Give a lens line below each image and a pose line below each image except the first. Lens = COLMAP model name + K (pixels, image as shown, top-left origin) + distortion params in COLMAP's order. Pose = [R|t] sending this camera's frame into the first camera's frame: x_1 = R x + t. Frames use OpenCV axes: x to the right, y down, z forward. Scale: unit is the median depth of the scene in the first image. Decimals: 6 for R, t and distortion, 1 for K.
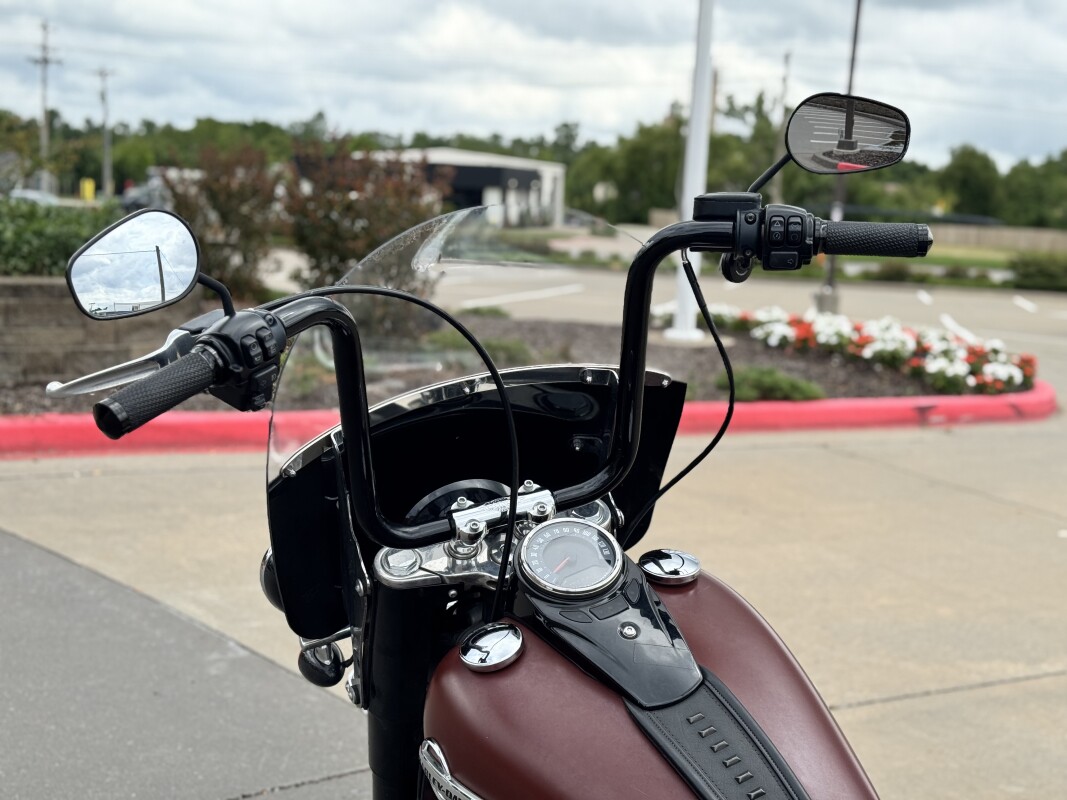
lens RADIAL K [[1471.4, 0, 533.5], [0, 1471.4, 400.0], [0, 0, 1]] dist [0.195783, -0.428029]
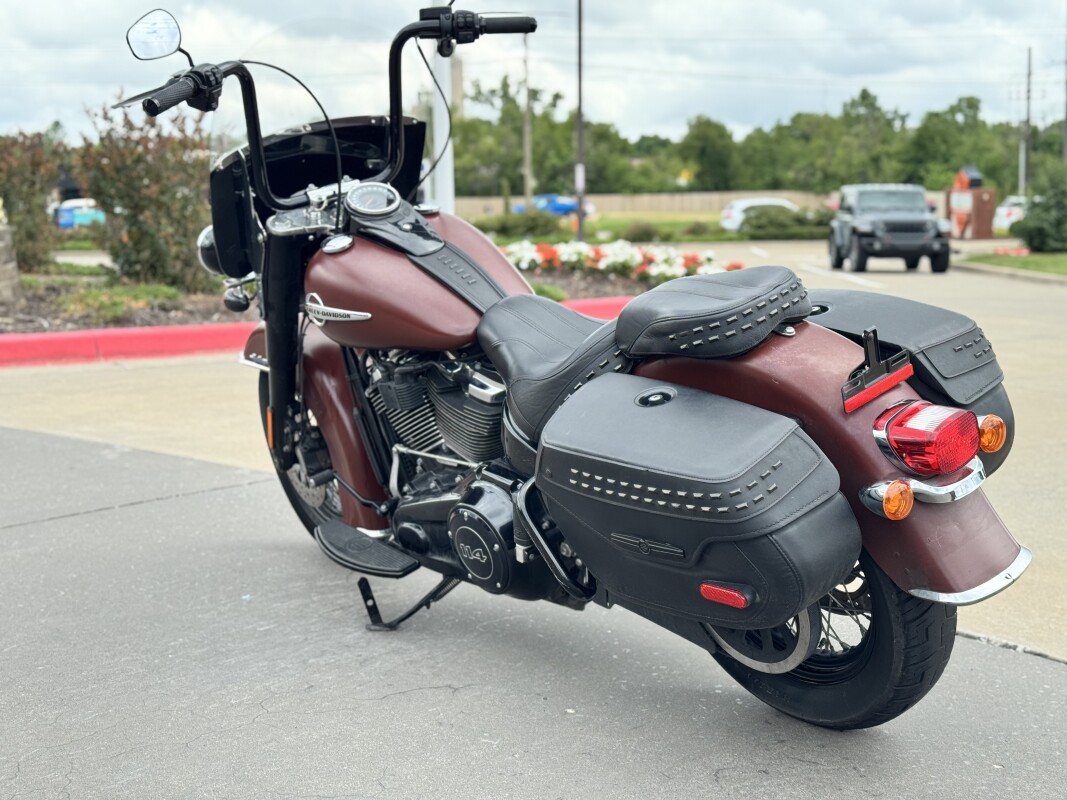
lens RADIAL K [[1526.6, 0, 533.5], [0, 1526.6, 400.0], [0, 0, 1]] dist [0.154993, 0.049411]
pose [[0.984814, -0.092162, 0.147133, -0.015833], [0.093307, 0.995637, -0.000886, 0.069854], [-0.146410, 0.014601, 0.989116, -0.183340]]
